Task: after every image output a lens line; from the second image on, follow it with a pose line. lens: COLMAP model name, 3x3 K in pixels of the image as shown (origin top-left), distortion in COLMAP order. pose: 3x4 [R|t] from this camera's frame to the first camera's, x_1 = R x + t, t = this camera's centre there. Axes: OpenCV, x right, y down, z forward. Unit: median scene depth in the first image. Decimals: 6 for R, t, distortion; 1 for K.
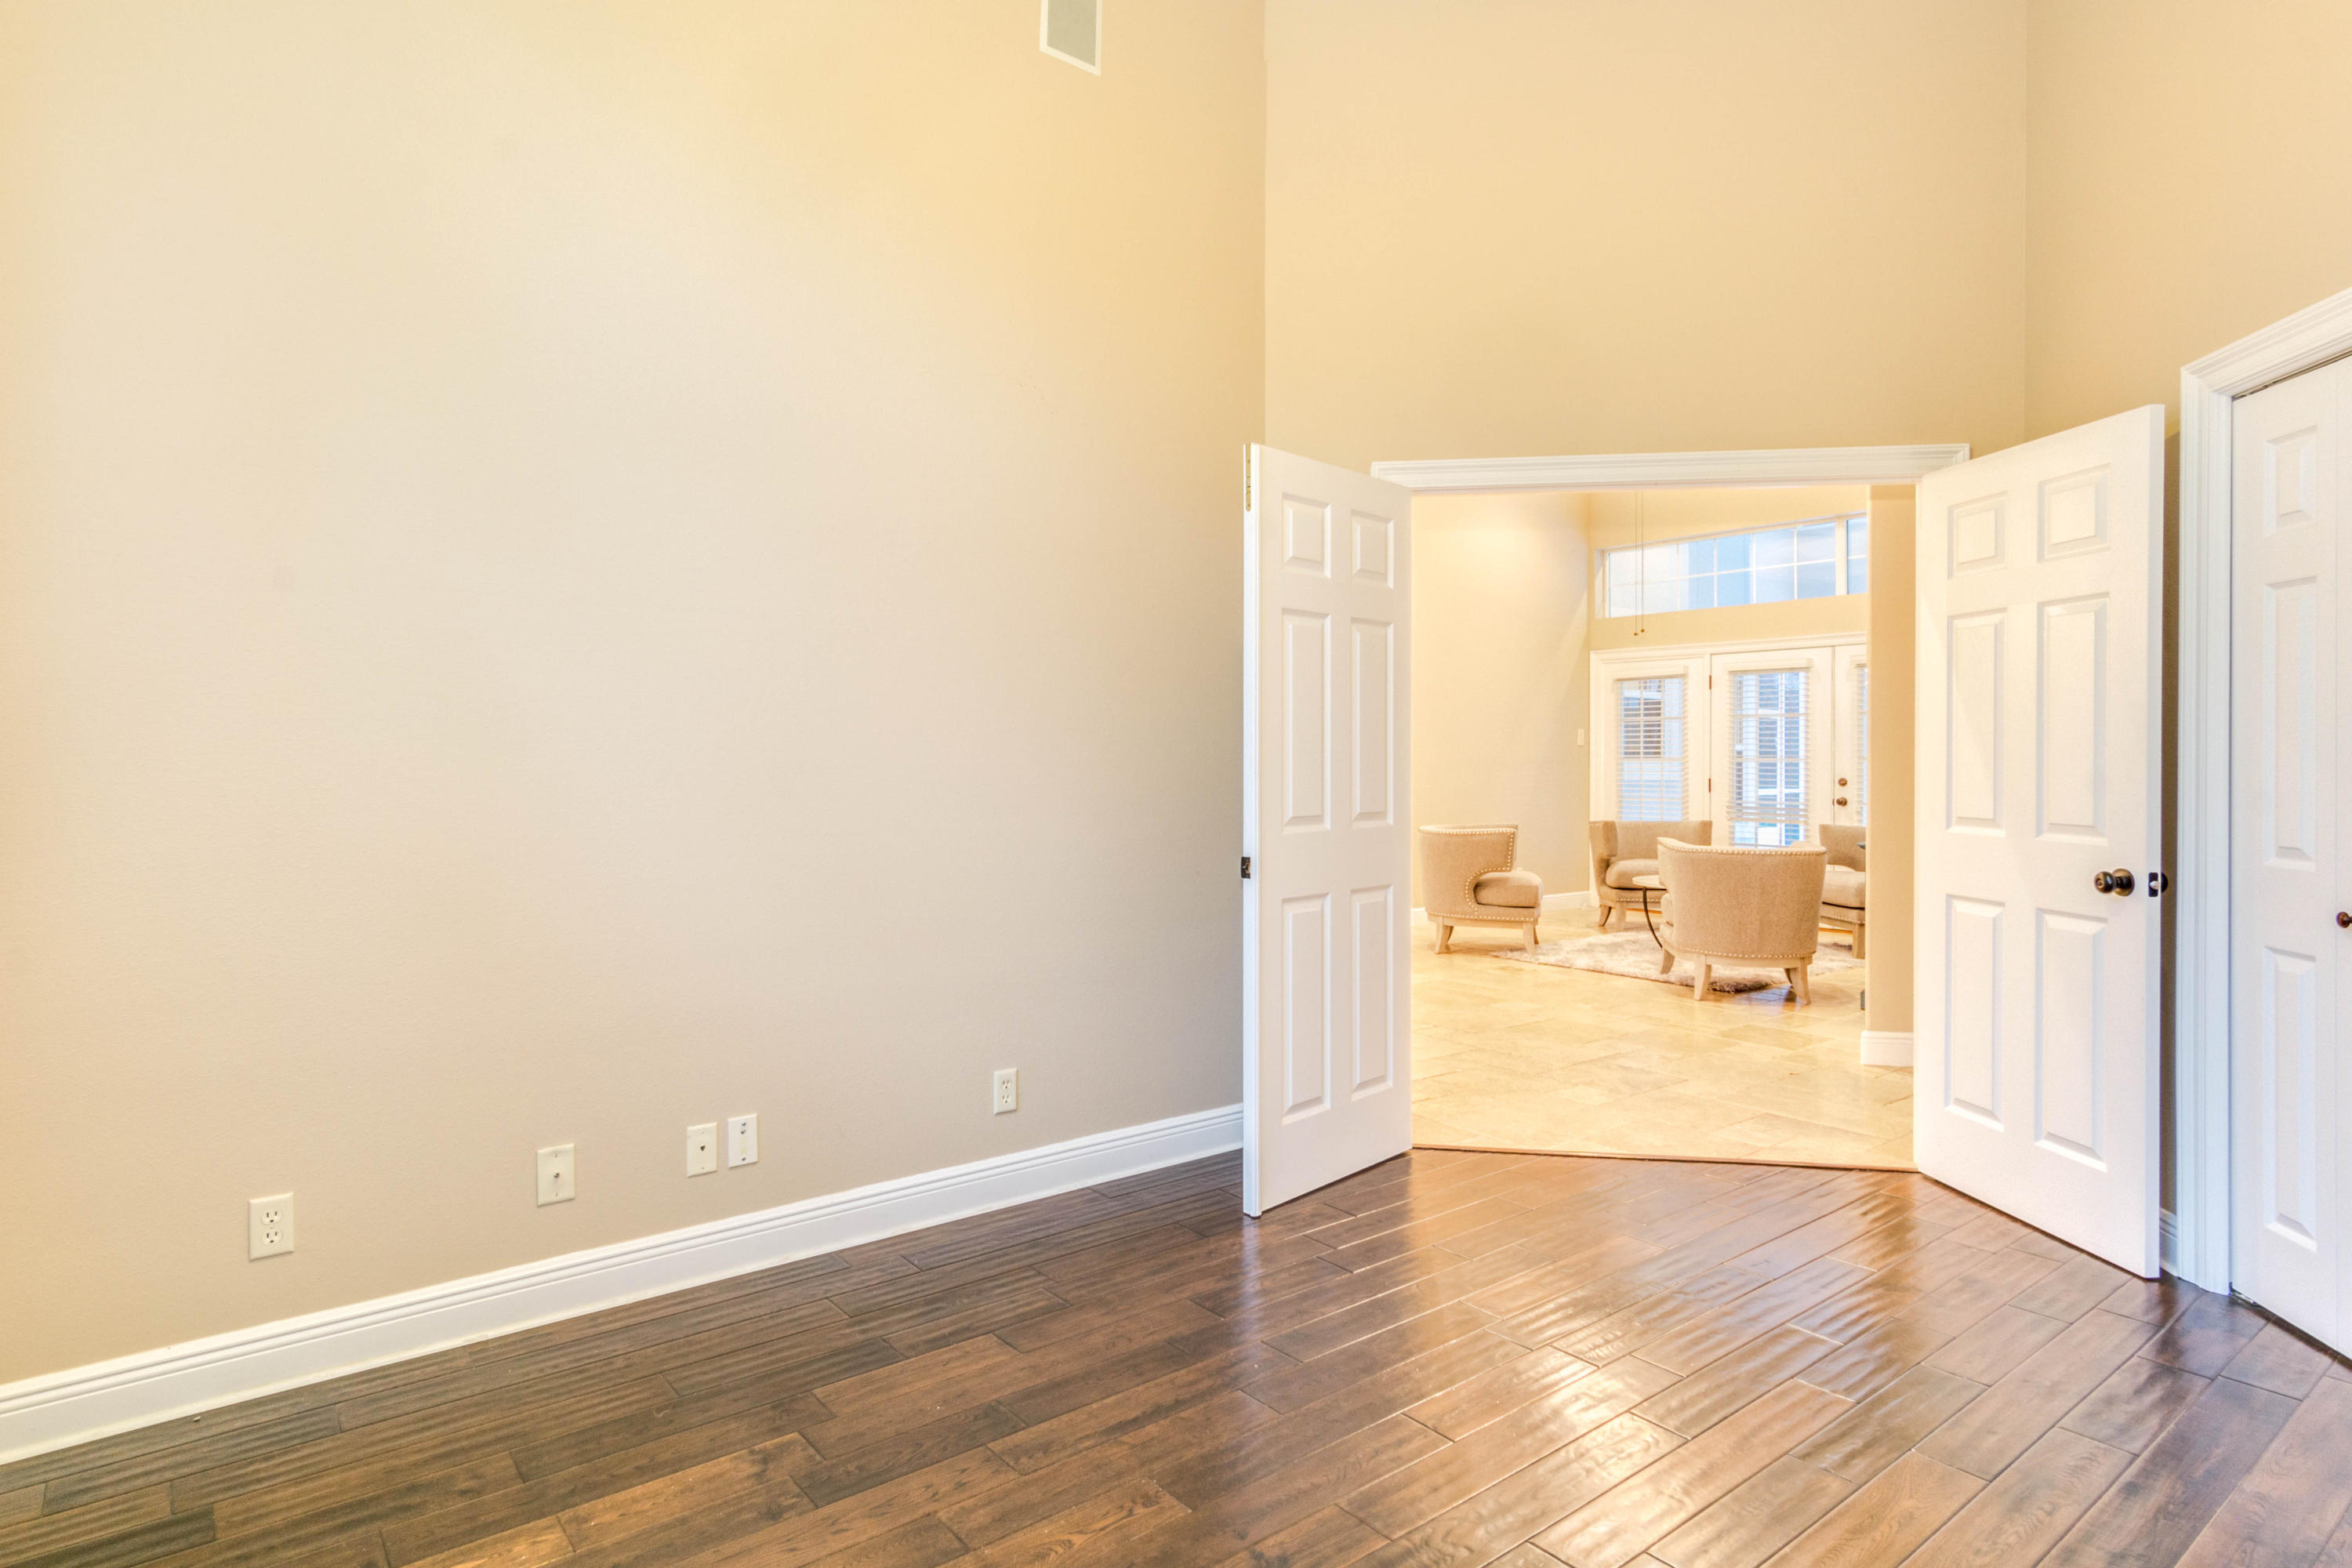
lens RADIAL K [[1257.4, 0, 1179.6], [0, 1257.4, 747.8], [0, 0, 1]] dist [0.003862, 0.003139]
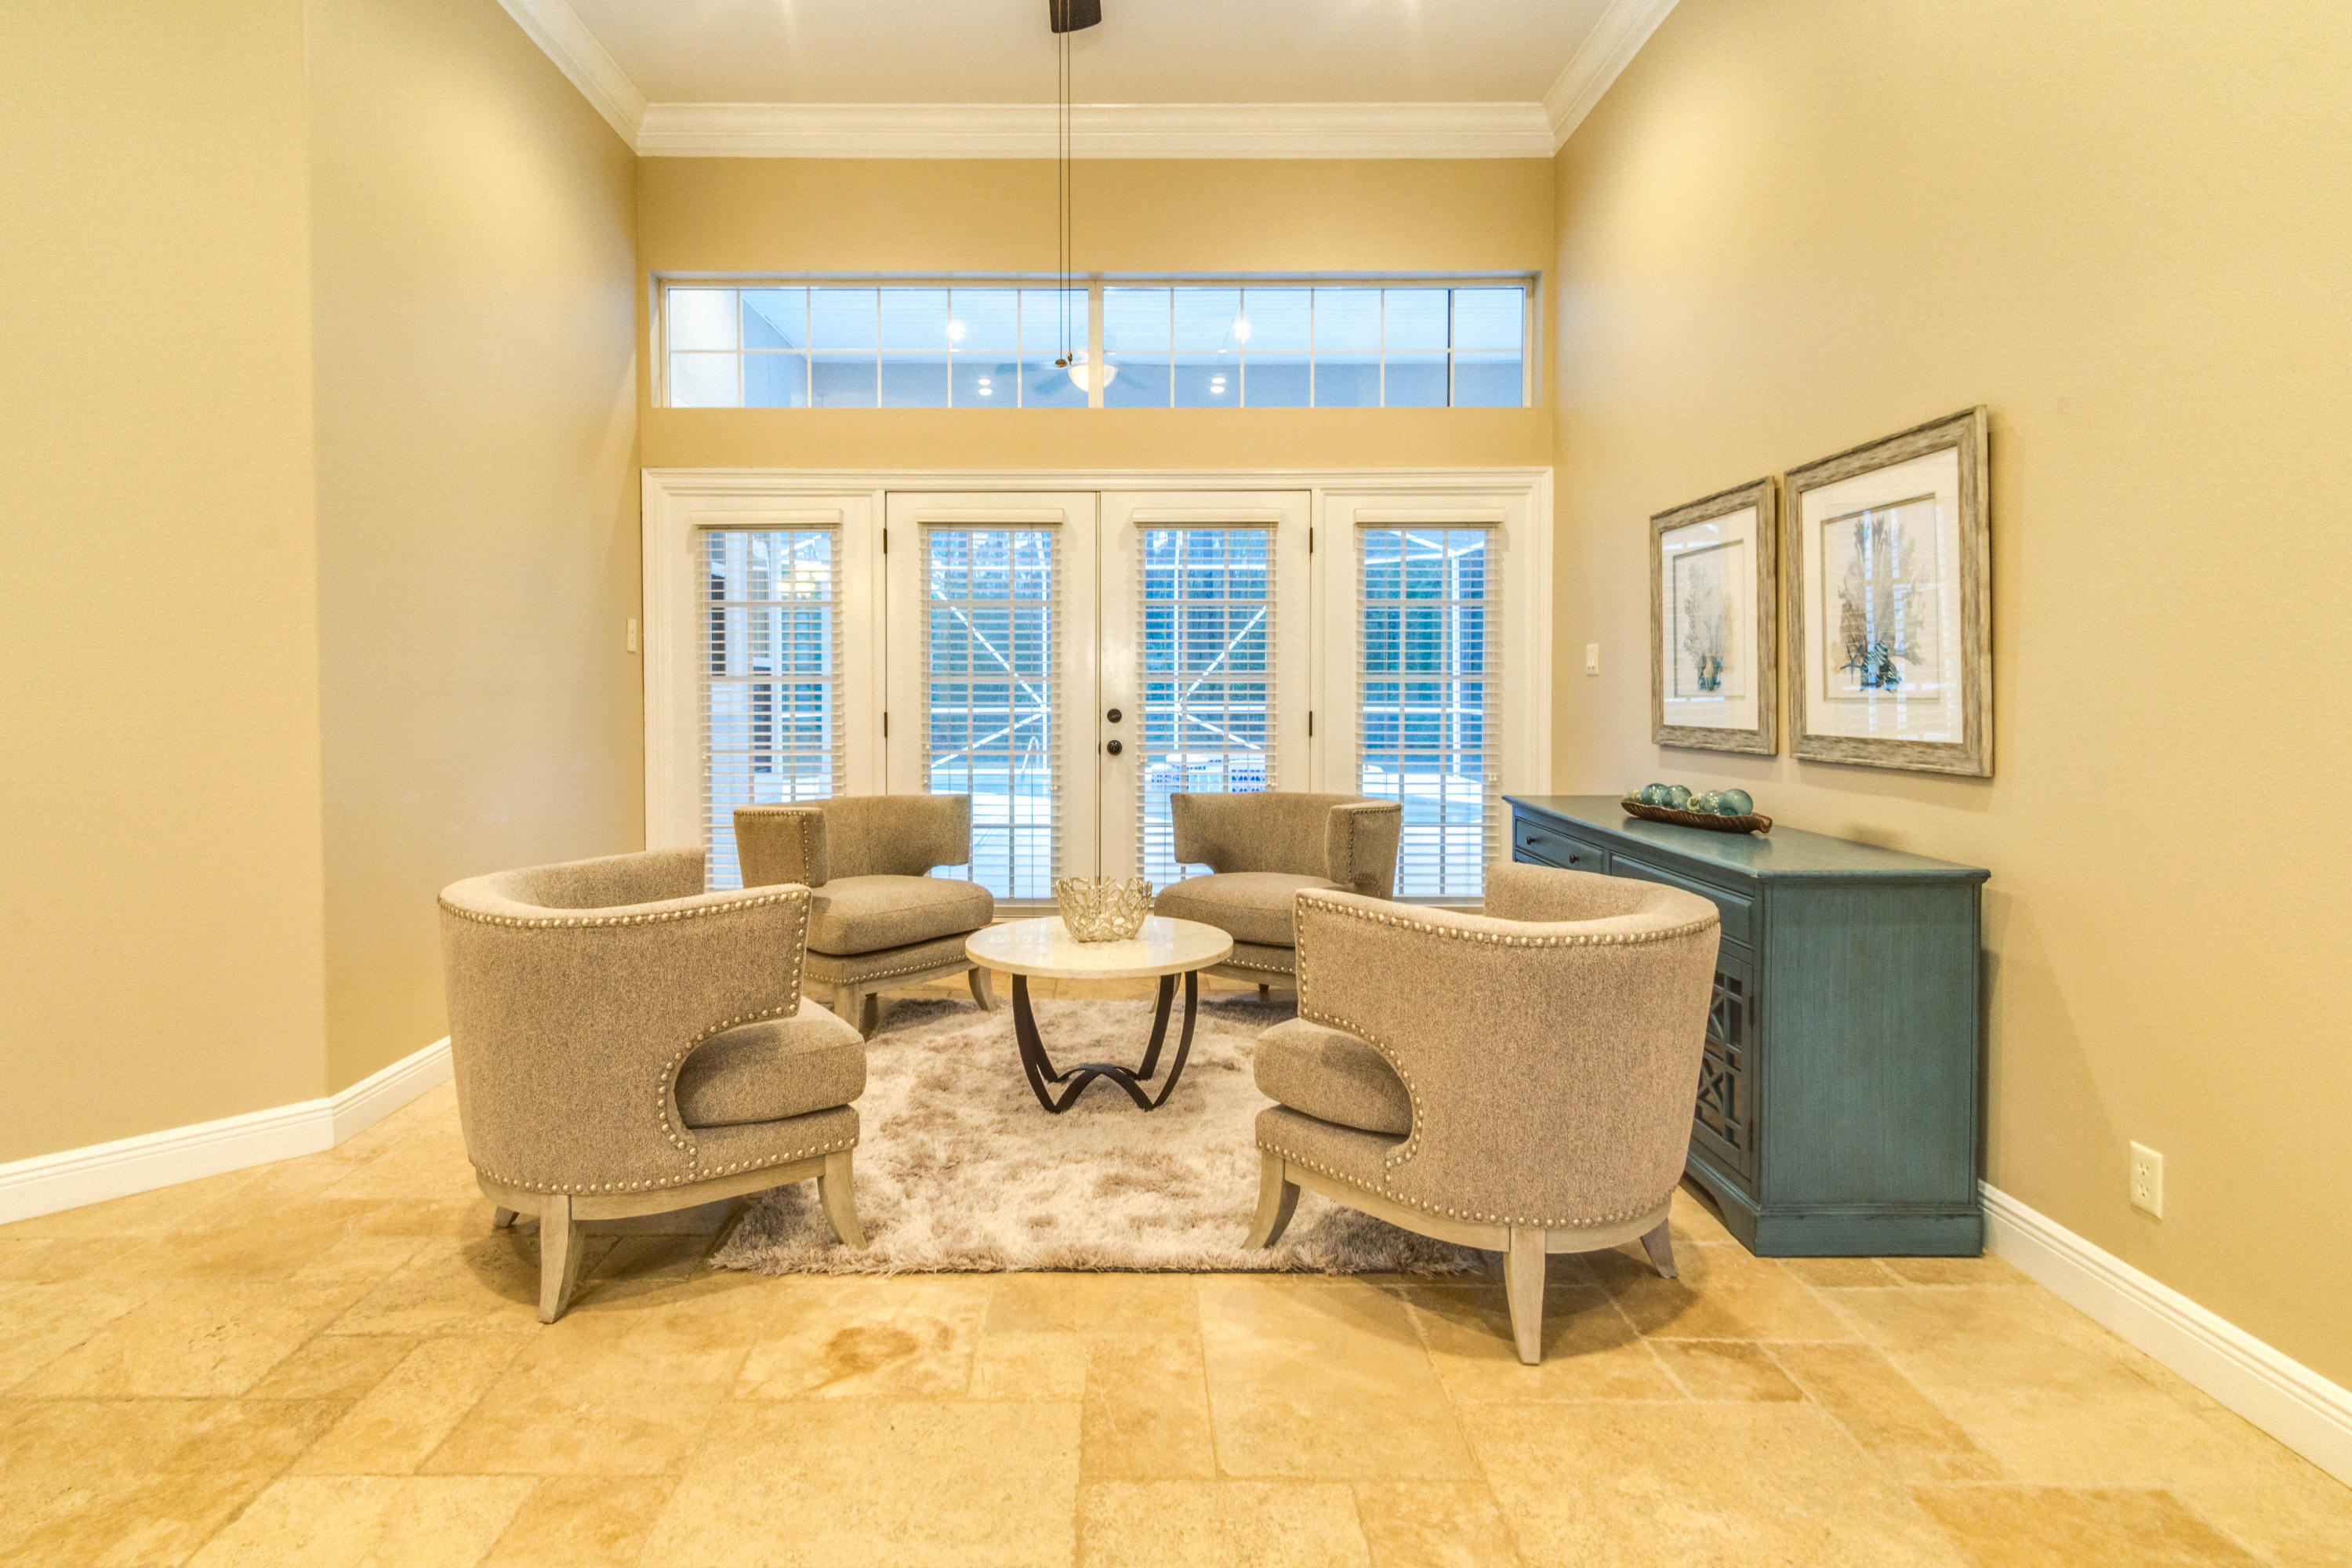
lens RADIAL K [[1257.4, 0, 1117.3], [0, 1257.4, 709.1], [0, 0, 1]] dist [0.003862, 0.003139]
pose [[0.616905, -0.019946, 0.786785, 0.041495], [-0.005725, 0.999539, 0.029829, 0.005140], [-0.787017, -0.022906, 0.616506, 0.547689]]
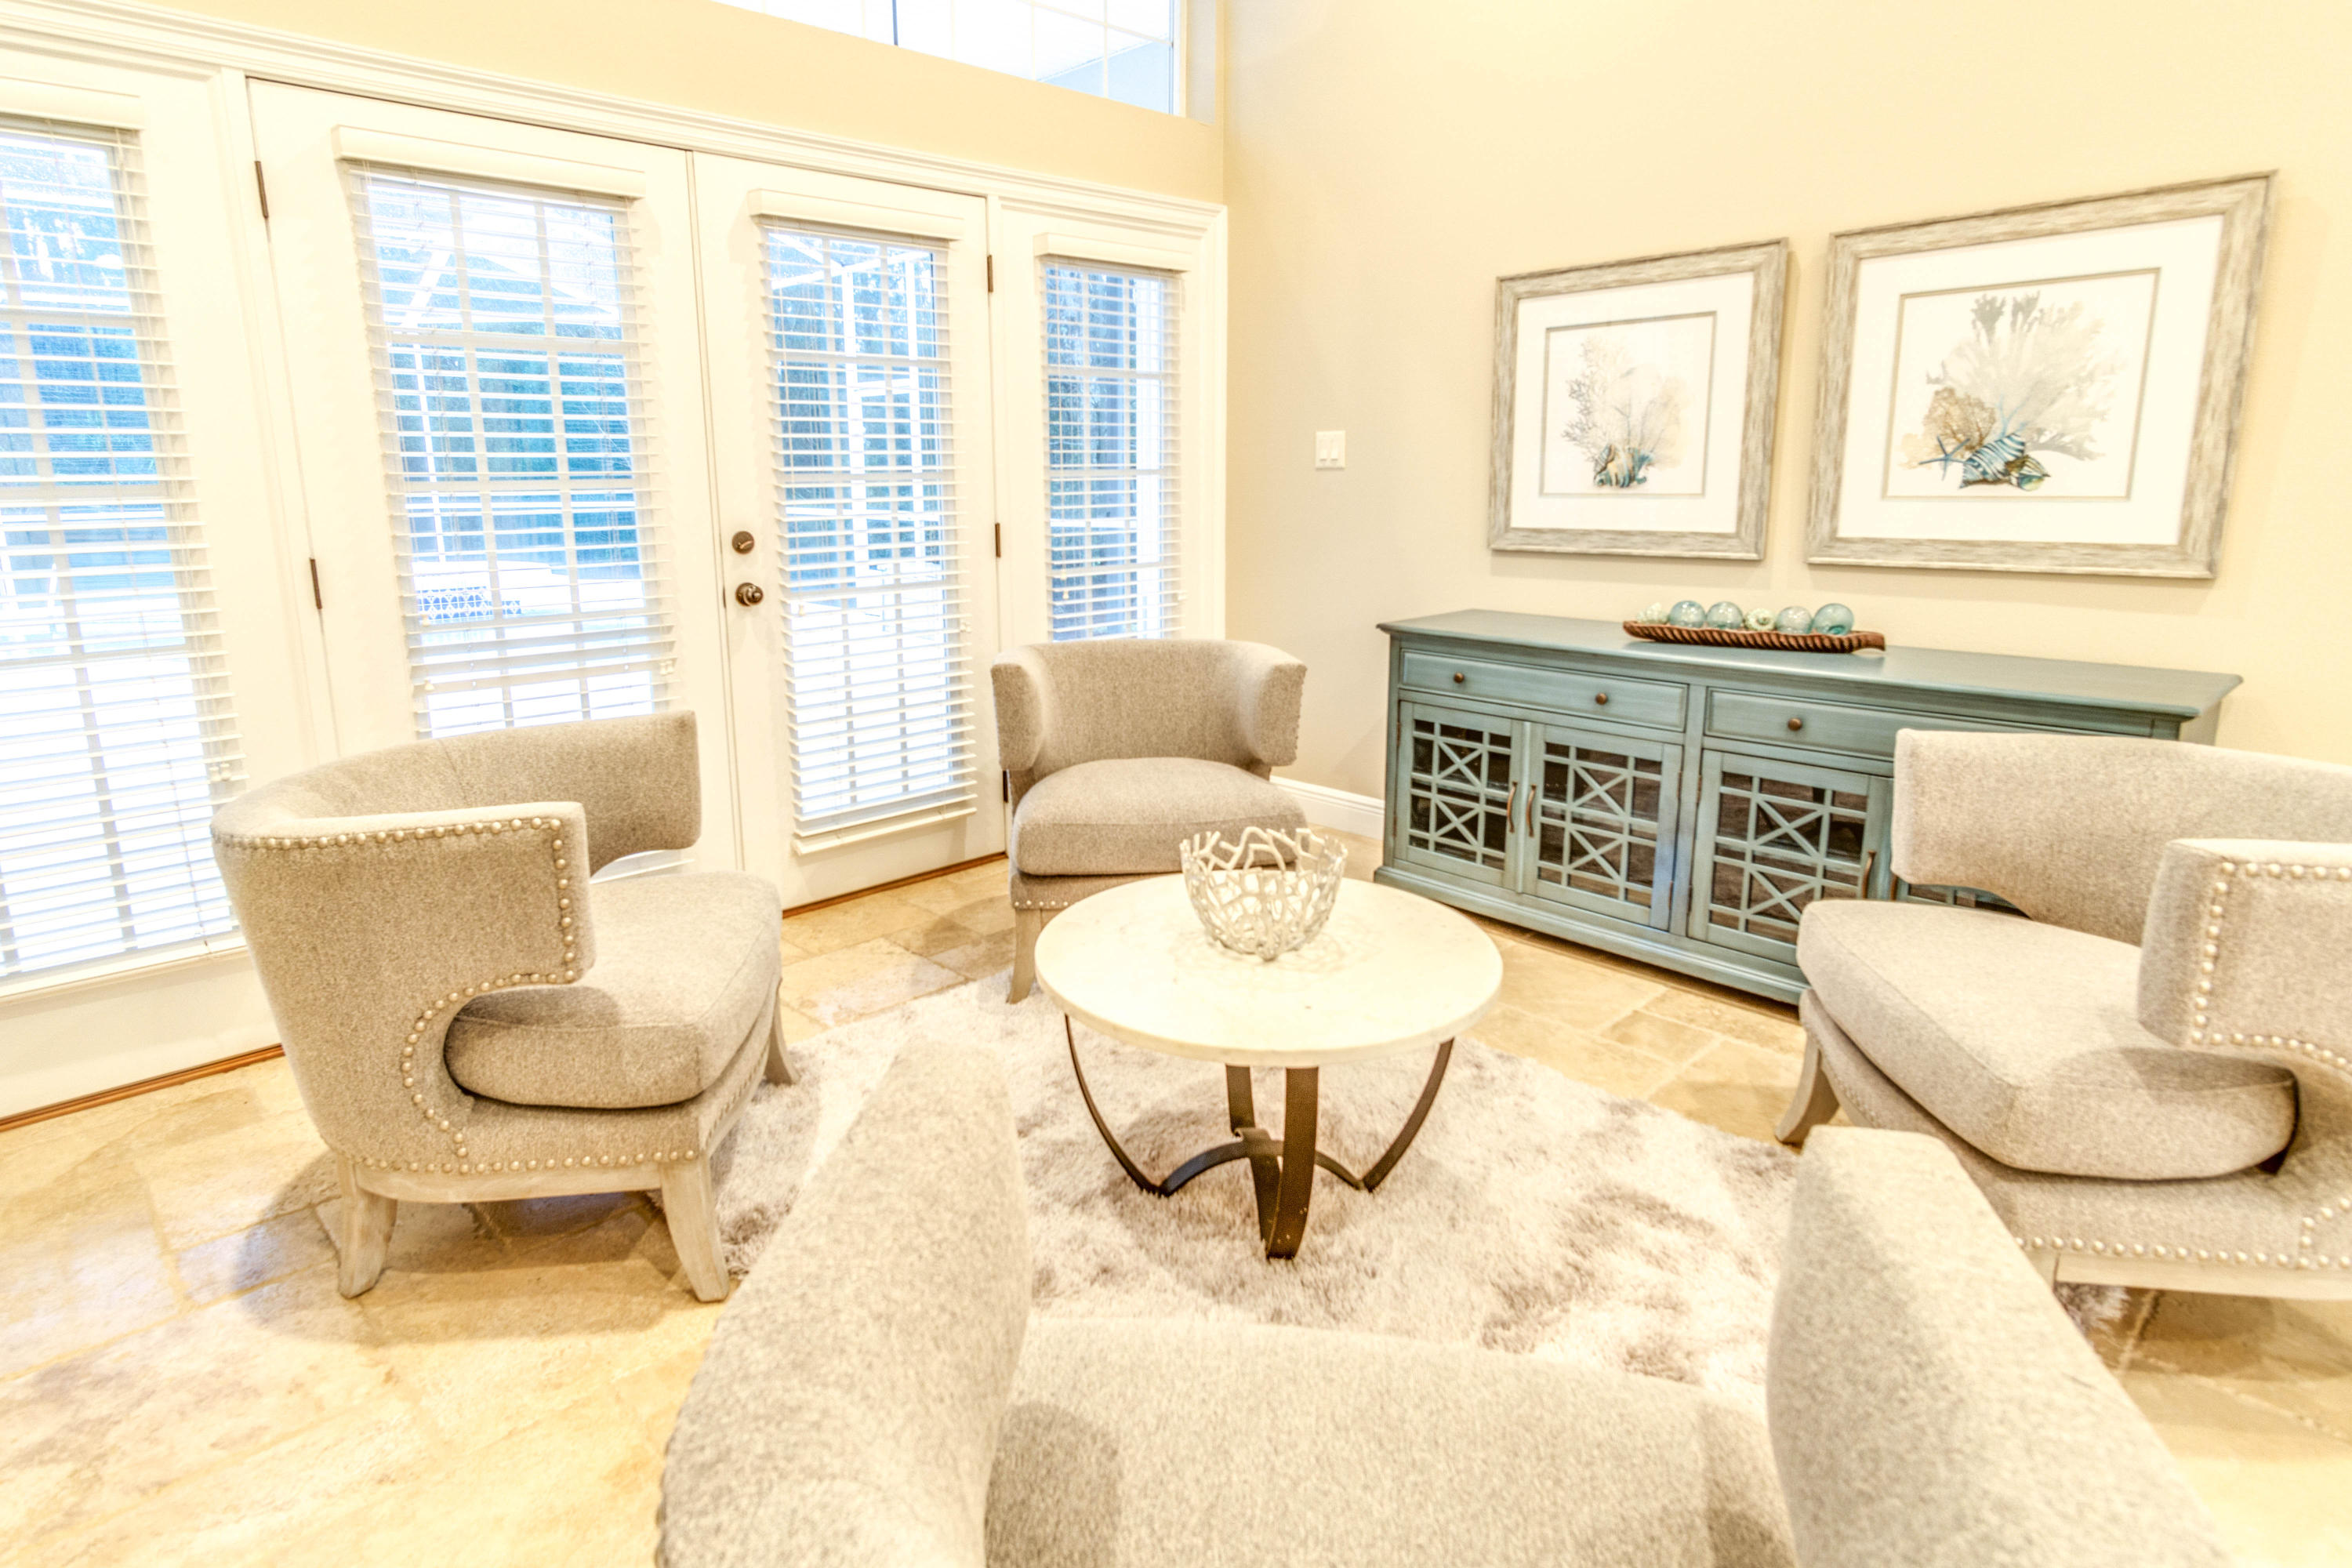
lens RADIAL K [[1257.4, 0, 1108.9], [0, 1257.4, 712.4], [0, 0, 1]] dist [0.003862, 0.003139]
pose [[-0.081771, -0.196472, 0.977094, 0.124163], [-0.001115, 0.980394, 0.197042, 0.002501], [-0.996651, 0.015023, -0.080387, 0.811170]]
